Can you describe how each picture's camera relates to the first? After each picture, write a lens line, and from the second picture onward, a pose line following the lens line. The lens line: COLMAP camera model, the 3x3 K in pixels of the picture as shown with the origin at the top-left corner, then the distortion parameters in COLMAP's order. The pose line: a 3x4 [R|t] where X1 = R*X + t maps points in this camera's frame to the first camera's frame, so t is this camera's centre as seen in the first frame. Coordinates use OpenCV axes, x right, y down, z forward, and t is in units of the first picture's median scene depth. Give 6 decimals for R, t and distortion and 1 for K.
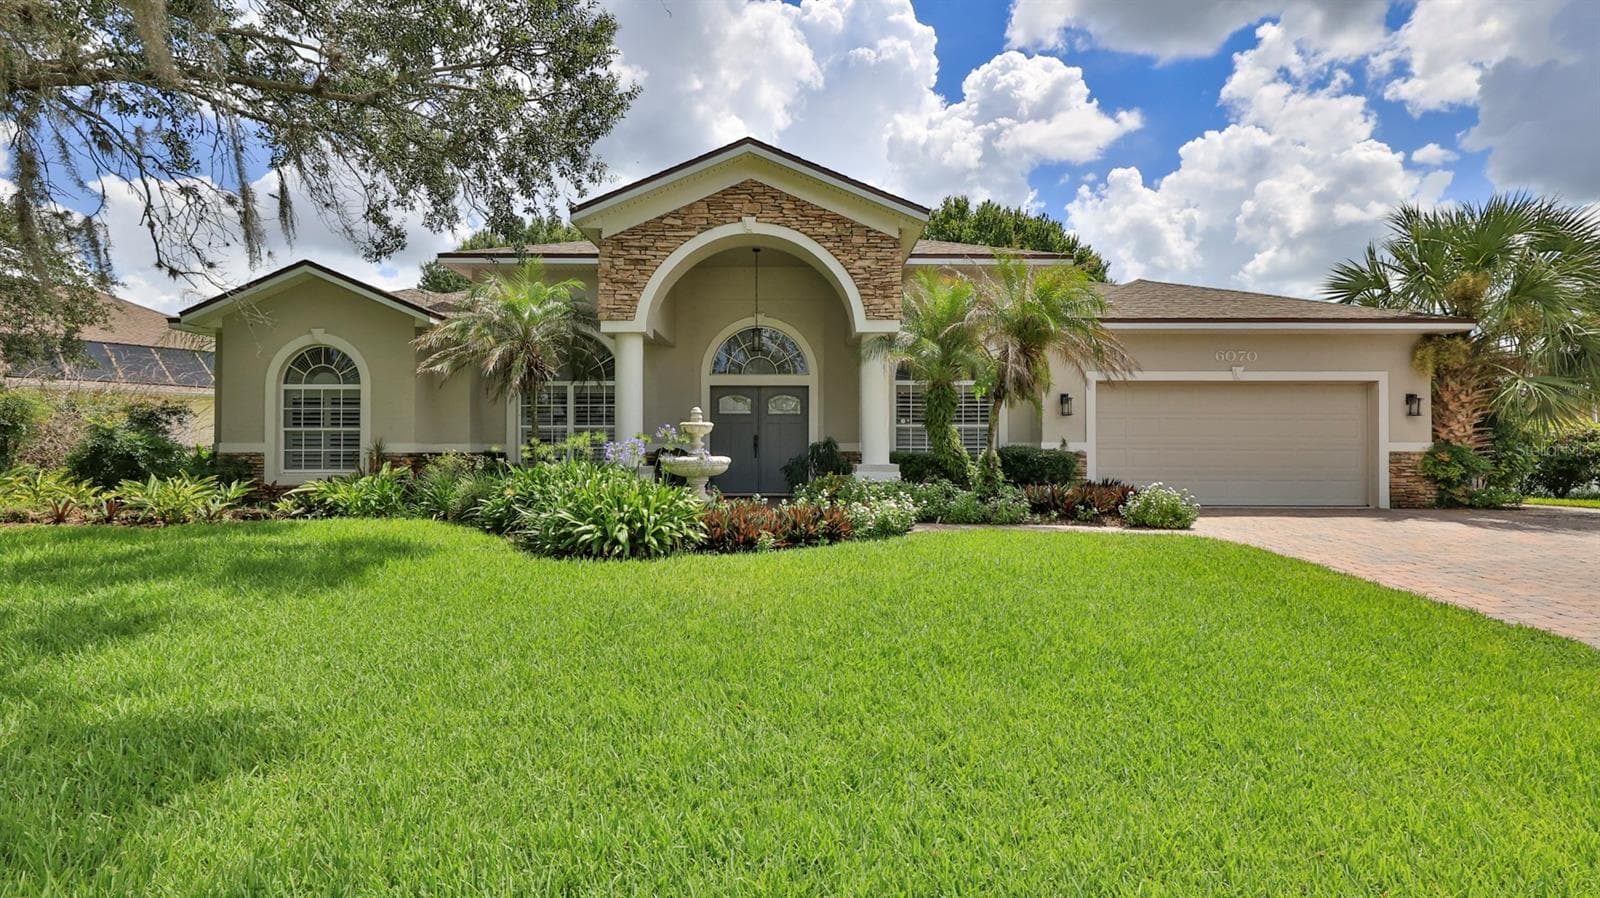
lens RADIAL K [[709.8, 0, 800.0], [0, 709.8, 484.2], [0, 0, 1]] dist [0.000085, 0.000098]
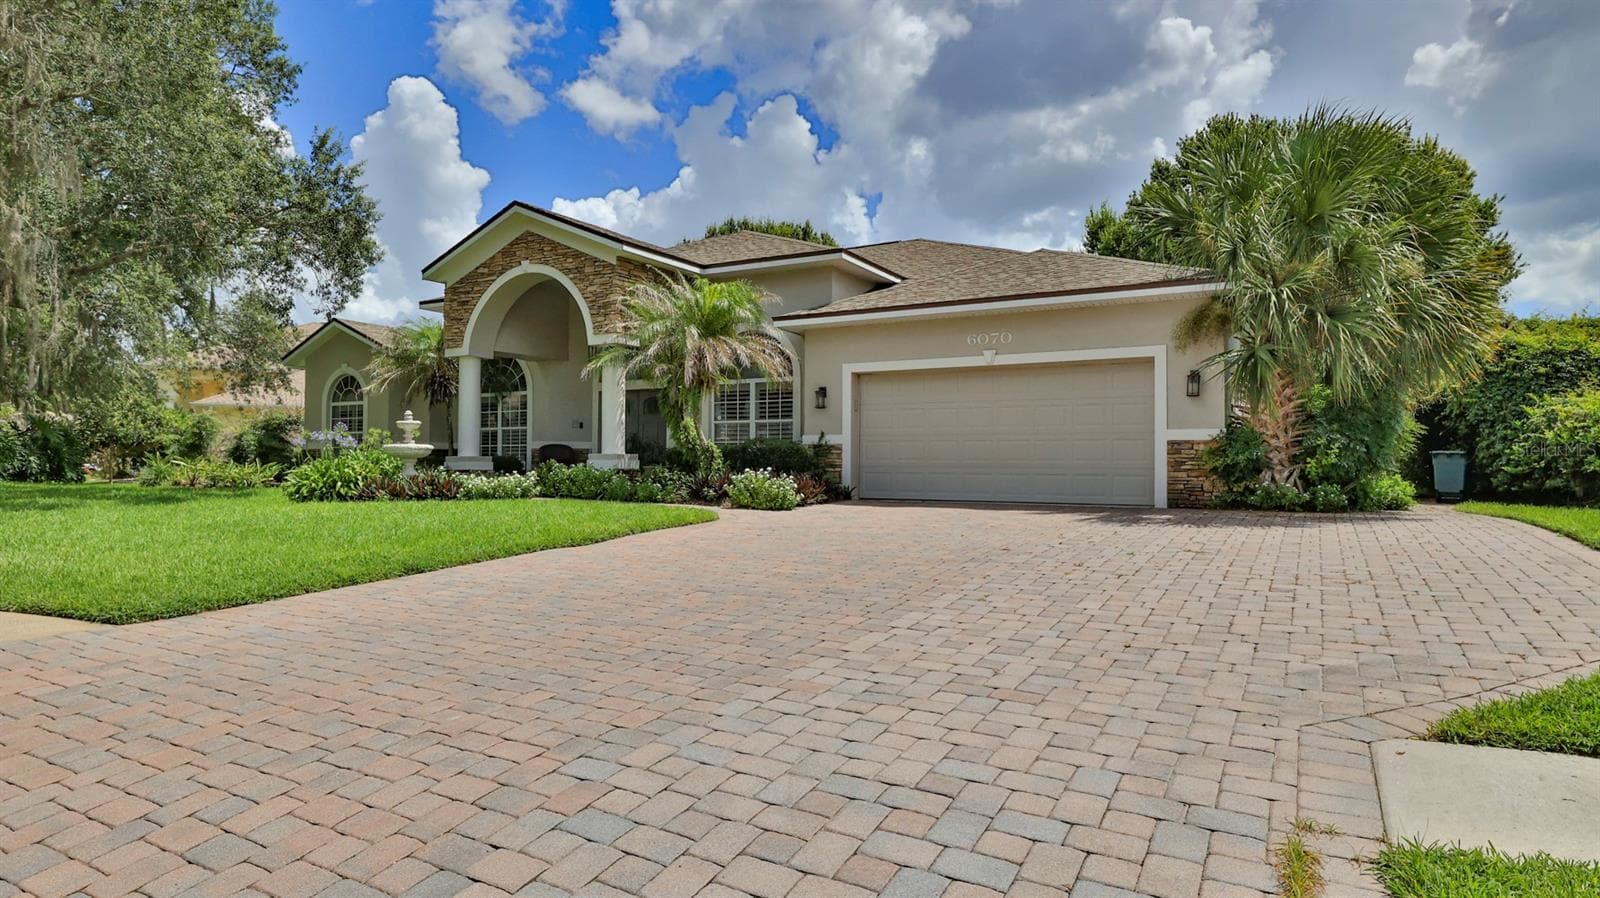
lens RADIAL K [[707.4, 0, 791.6], [0, 707.4, 444.6], [0, 0, 1]] dist [0.000799, 0.000522]
pose [[0.911496, -0.007782, -0.411236, 0.774455], [-0.009024, 0.999202, -0.038909, -0.004168], [0.411211, 0.039177, 0.910698, 0.054982]]
